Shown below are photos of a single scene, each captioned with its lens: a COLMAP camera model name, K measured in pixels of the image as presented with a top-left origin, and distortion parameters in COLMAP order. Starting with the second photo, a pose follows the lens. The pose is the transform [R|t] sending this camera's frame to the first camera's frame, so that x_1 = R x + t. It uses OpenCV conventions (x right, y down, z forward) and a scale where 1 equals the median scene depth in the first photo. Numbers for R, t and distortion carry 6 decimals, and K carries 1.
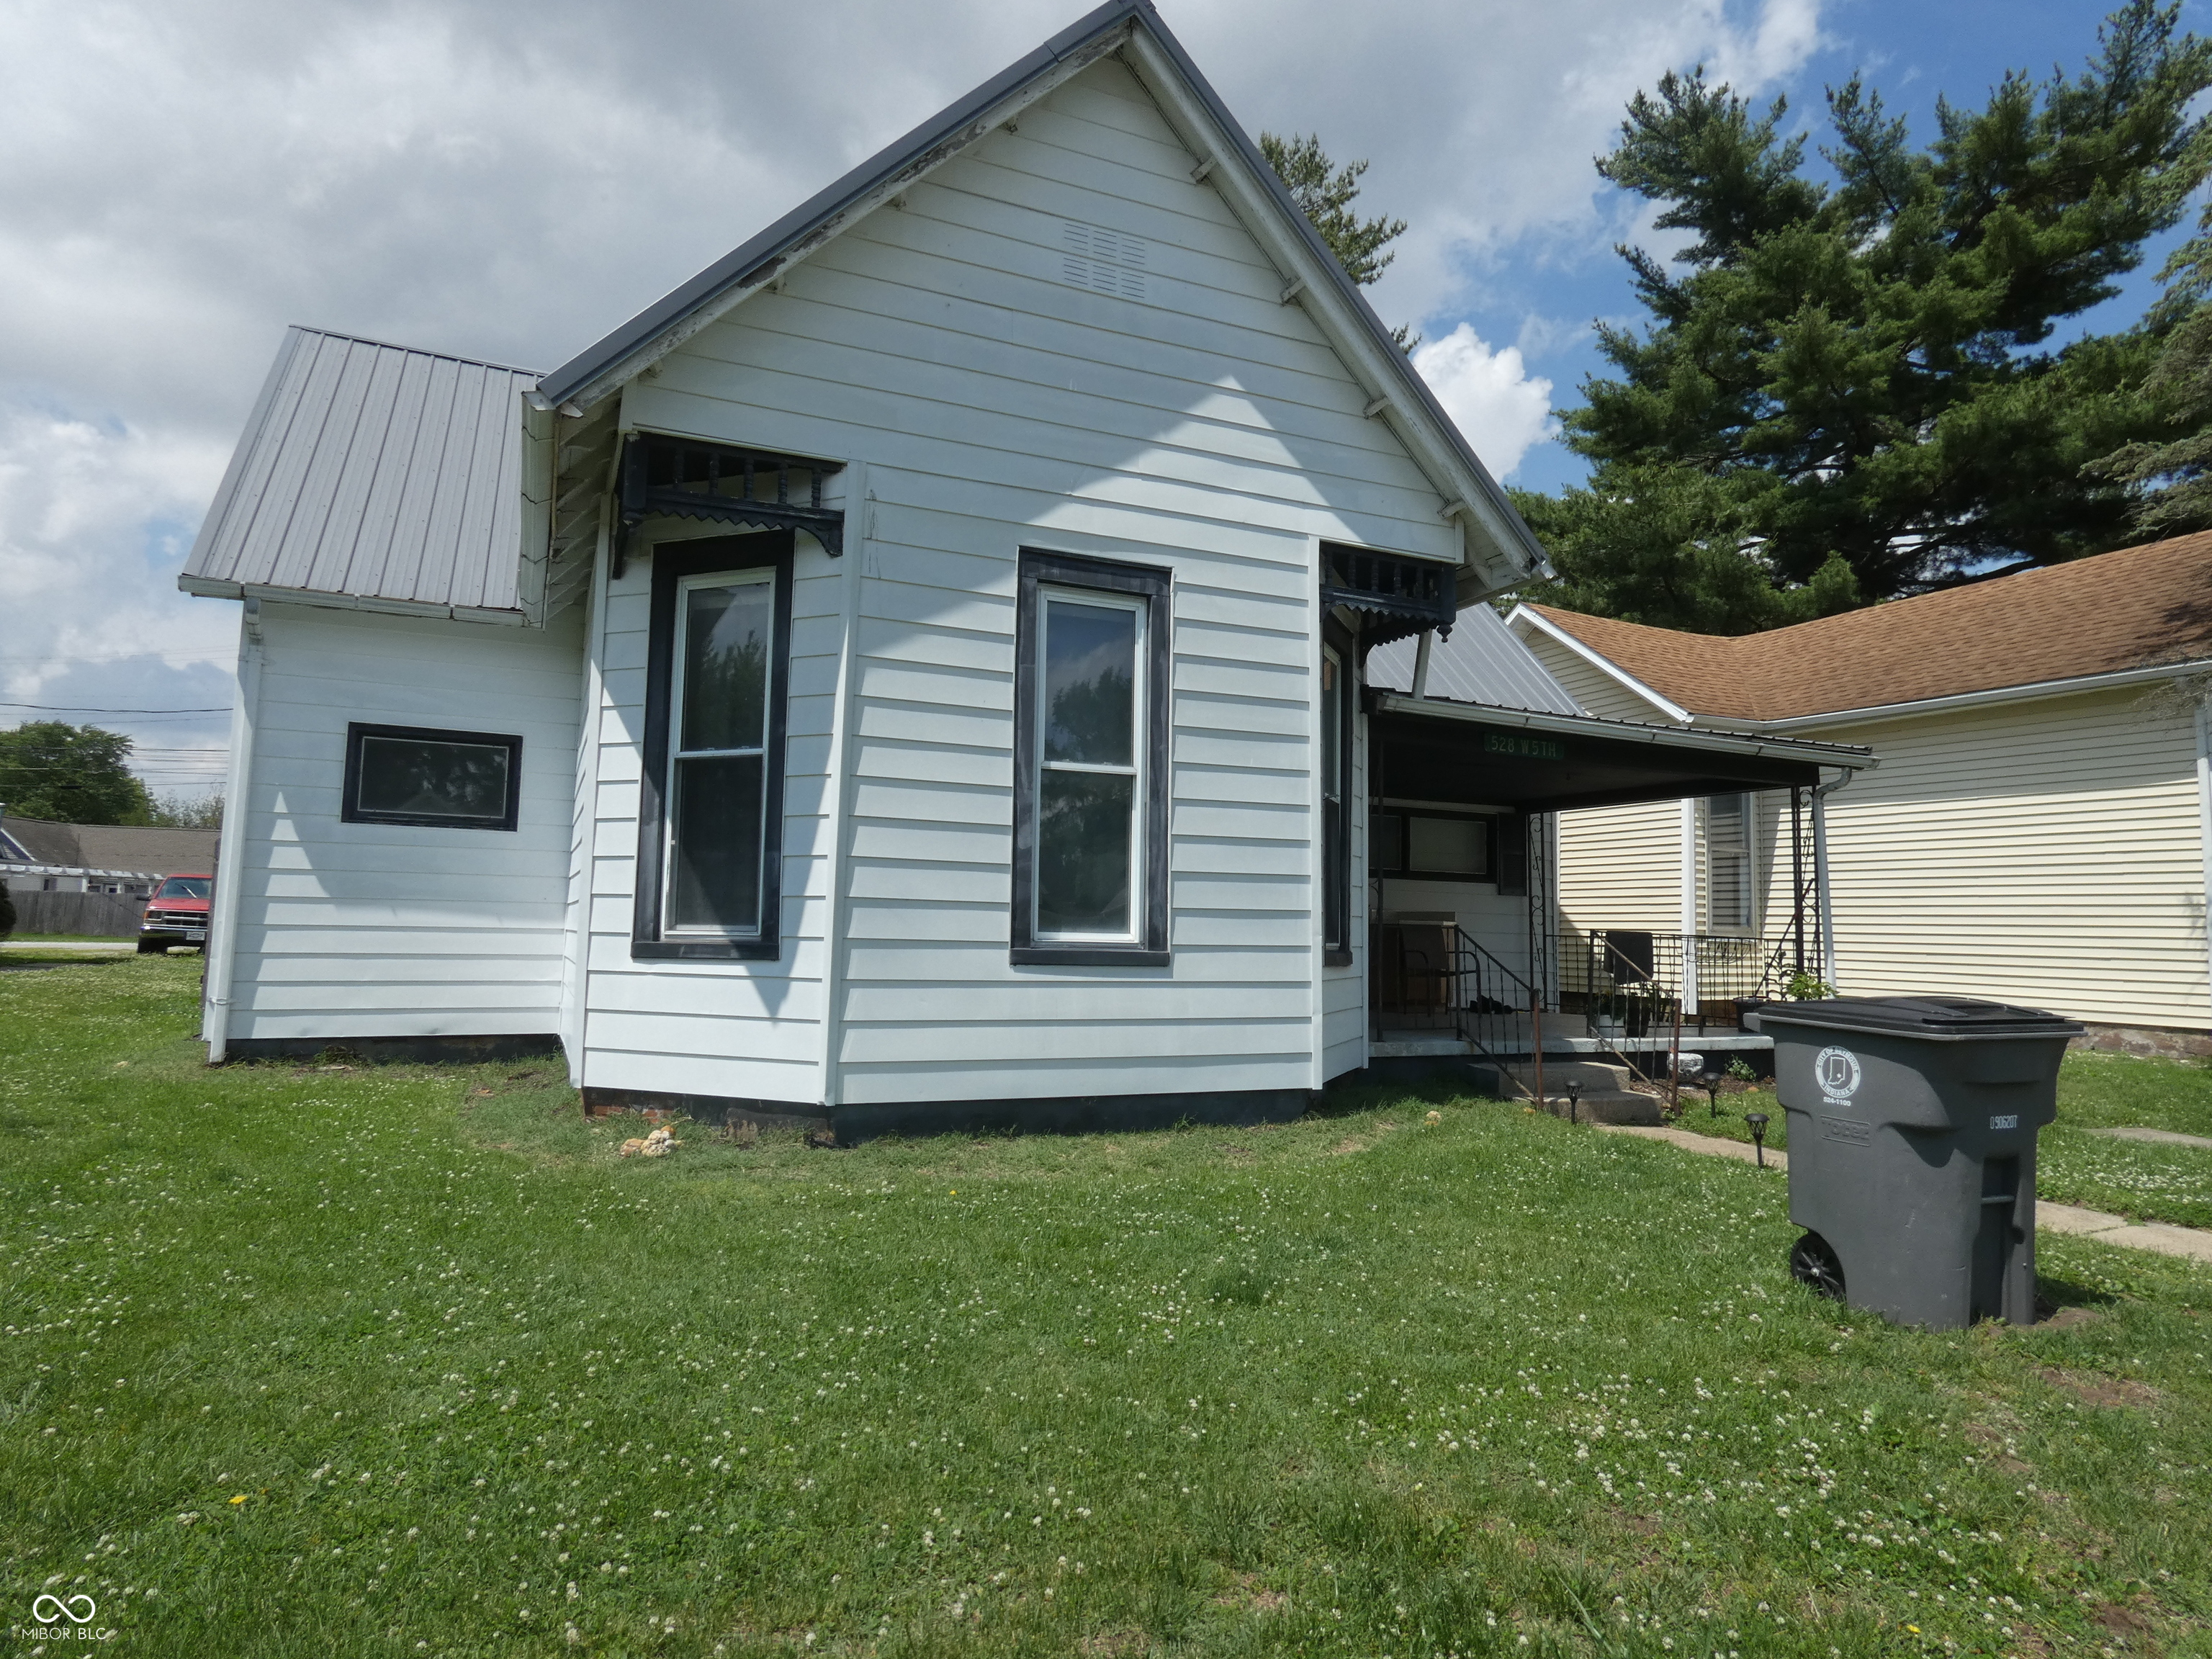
lens RADIAL K [[1320.4, 0, 1104.1], [0, 1320.4, 831.9], [0, 0, 1]] dist [0.006455, 0.002951]
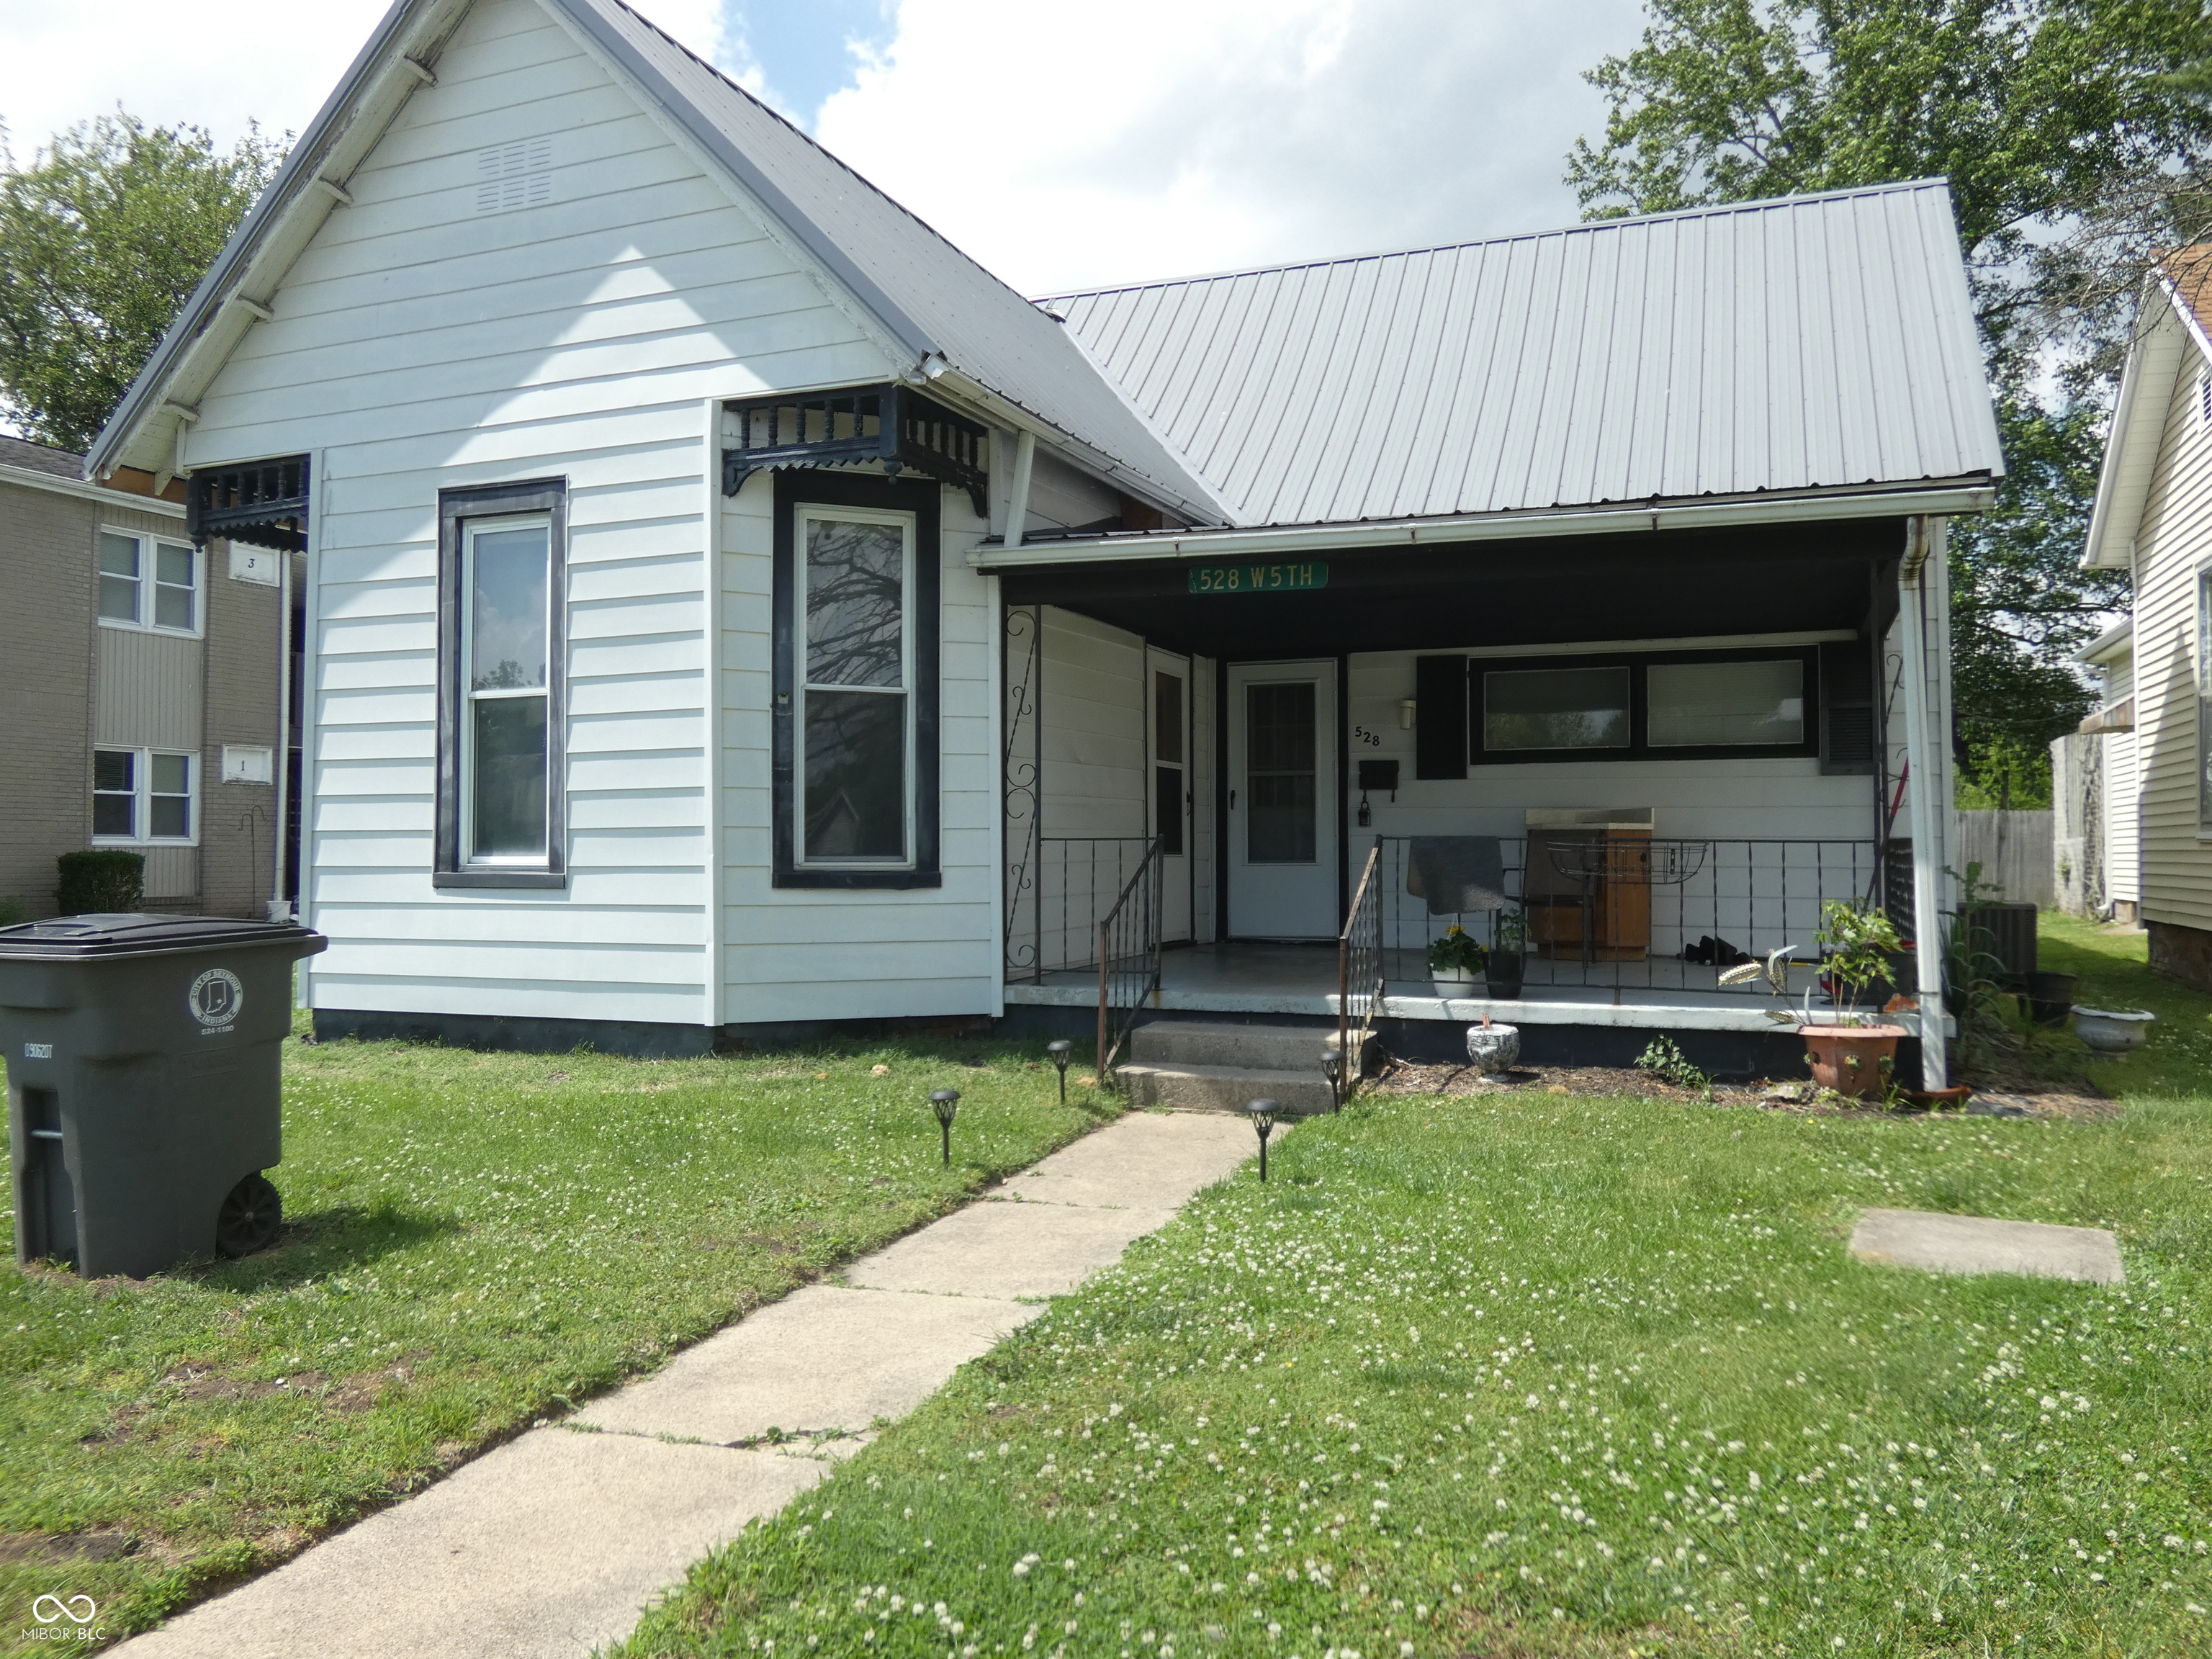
lens RADIAL K [[1676.2, 0, 1100.8], [0, 1676.2, 827.2], [0, 0, 1]] dist [-0.032374, 0.023546]
pose [[0.695209, -0.025955, -0.718339, 1.194191], [0.071535, 0.996885, 0.033213, 0.042465], [0.715240, -0.074476, 0.694900, 0.420542]]
